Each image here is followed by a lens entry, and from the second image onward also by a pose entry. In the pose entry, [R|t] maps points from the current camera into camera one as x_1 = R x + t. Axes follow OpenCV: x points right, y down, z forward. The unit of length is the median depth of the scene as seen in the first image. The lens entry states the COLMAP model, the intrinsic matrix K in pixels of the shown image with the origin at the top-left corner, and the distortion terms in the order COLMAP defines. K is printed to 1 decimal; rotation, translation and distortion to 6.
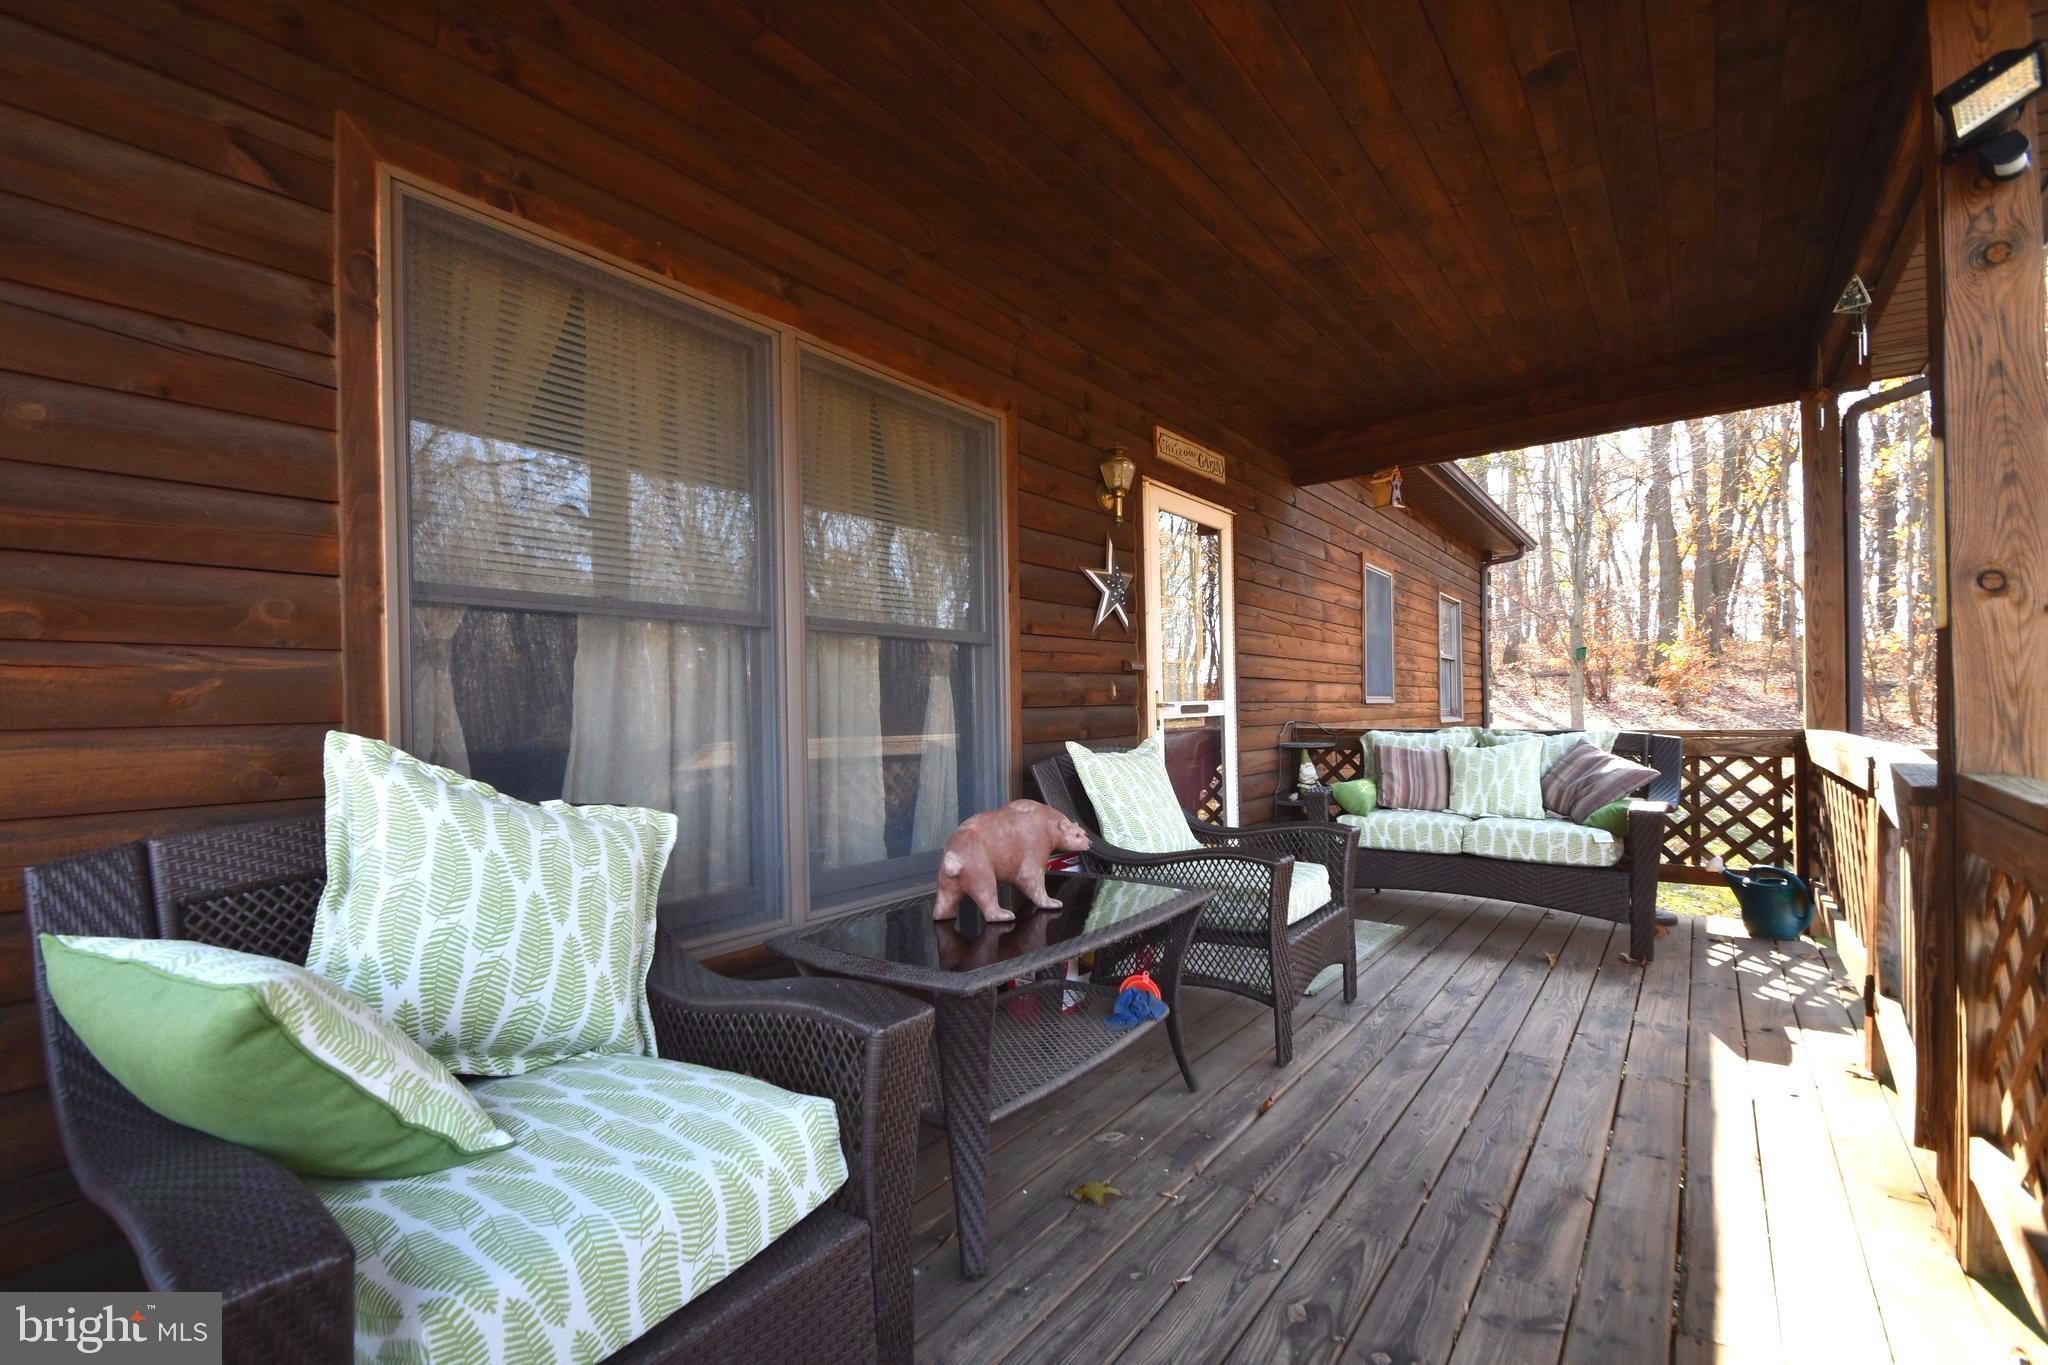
lens RADIAL K [[896.1, 0, 1001.5], [0, 896.1, 711.8], [0, 0, 1]] dist [0.012458, -0.014549]
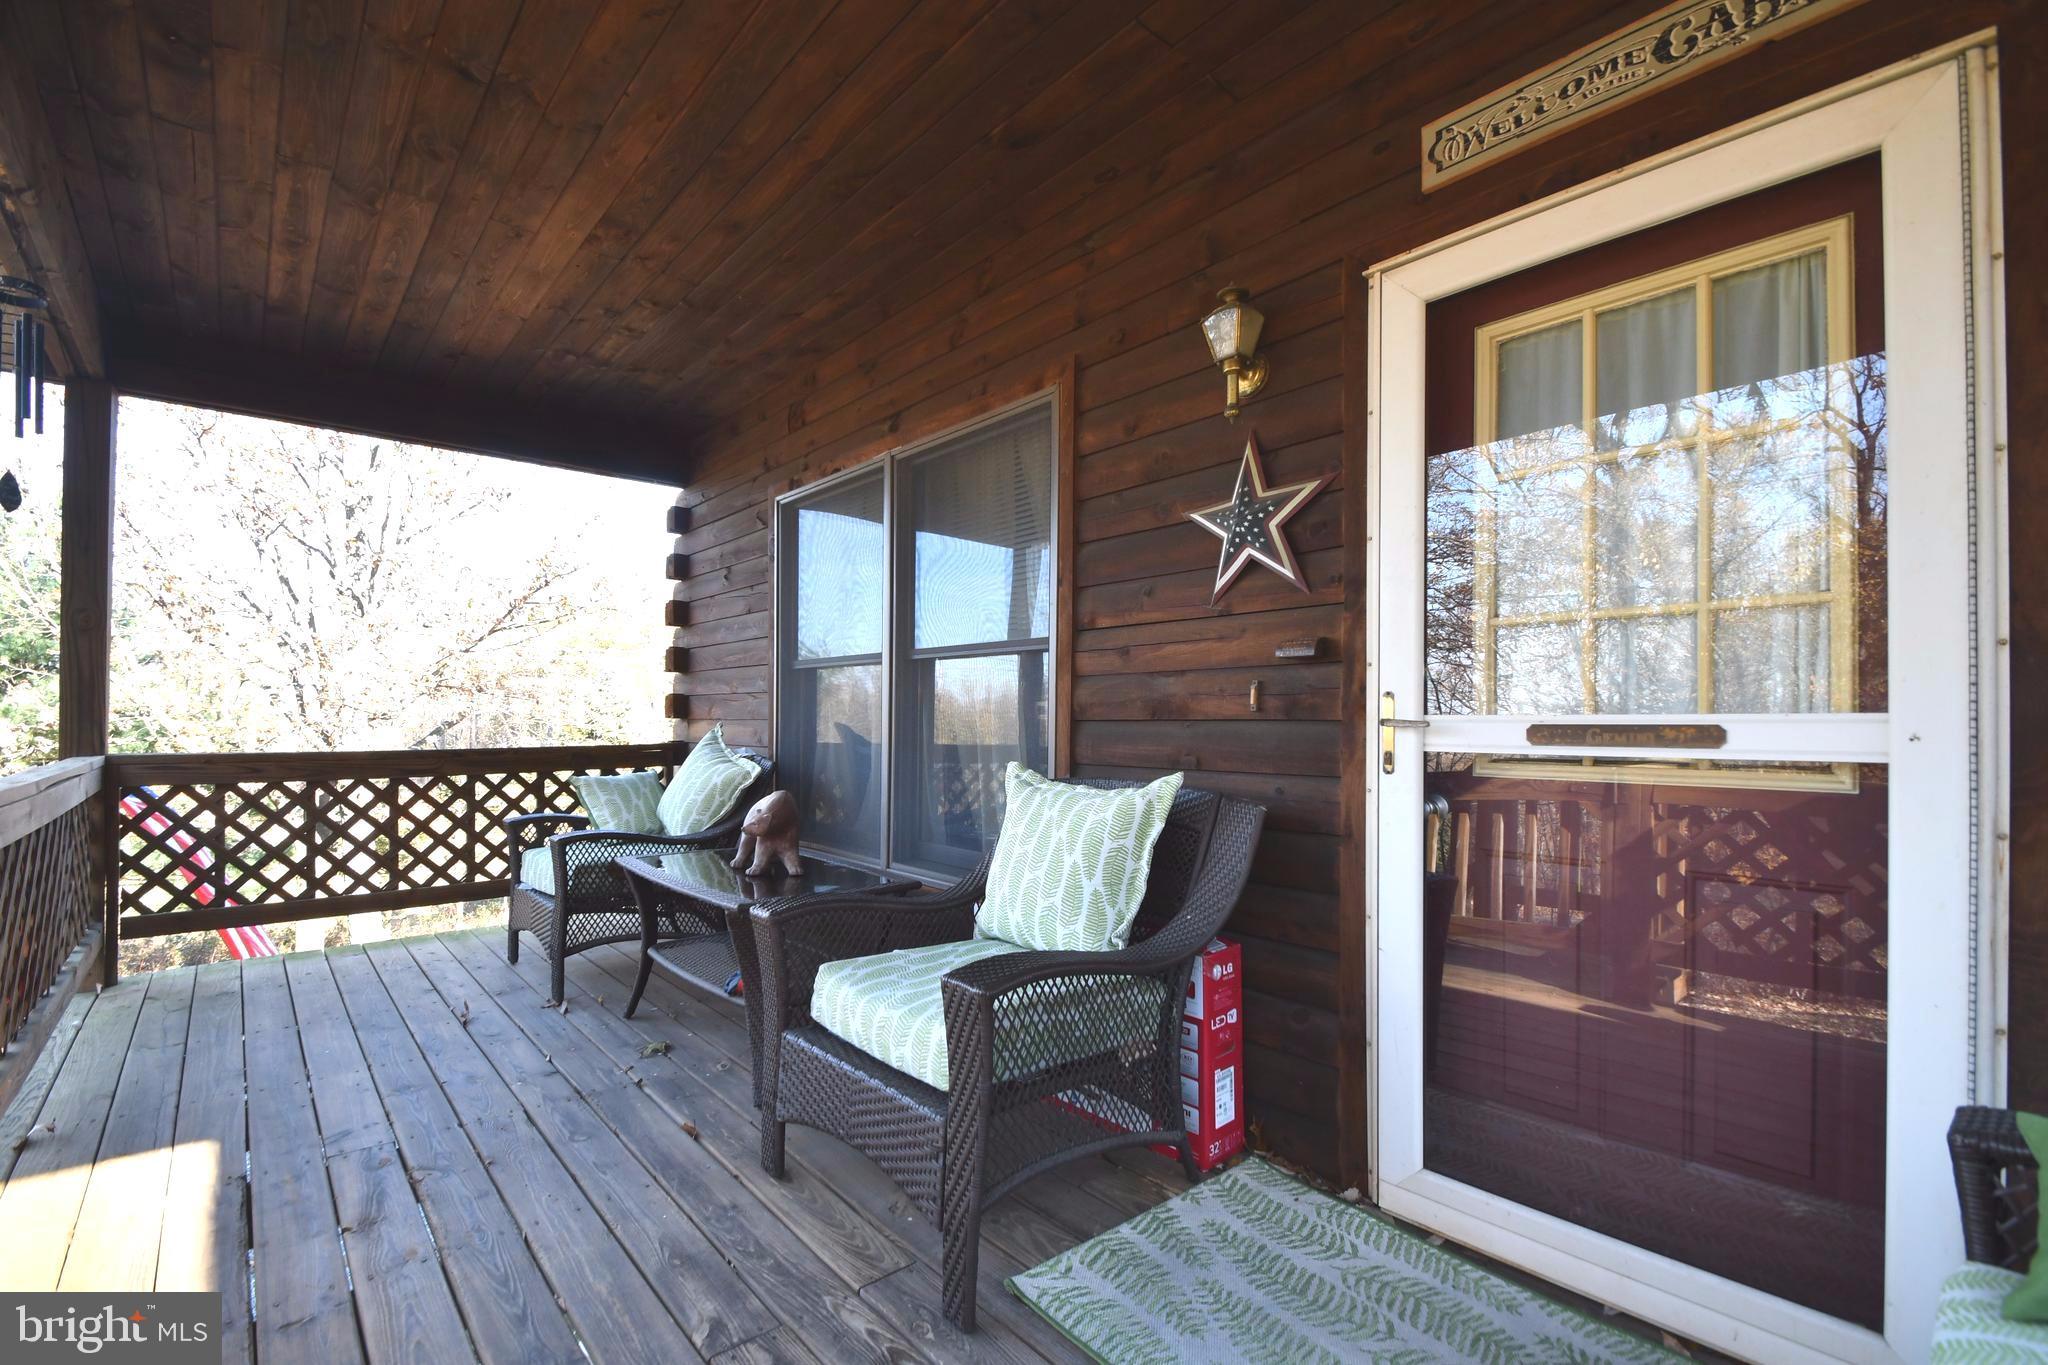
lens RADIAL K [[896.1, 0, 1001.5], [0, 896.1, 711.8], [0, 0, 1]] dist [0.012458, -0.014549]
pose [[-0.205435, 0.008668, -0.978632, 0.980421], [-0.004846, 0.999940, 0.009874, -0.023755], [0.978659, 0.006771, -0.205381, 1.272209]]
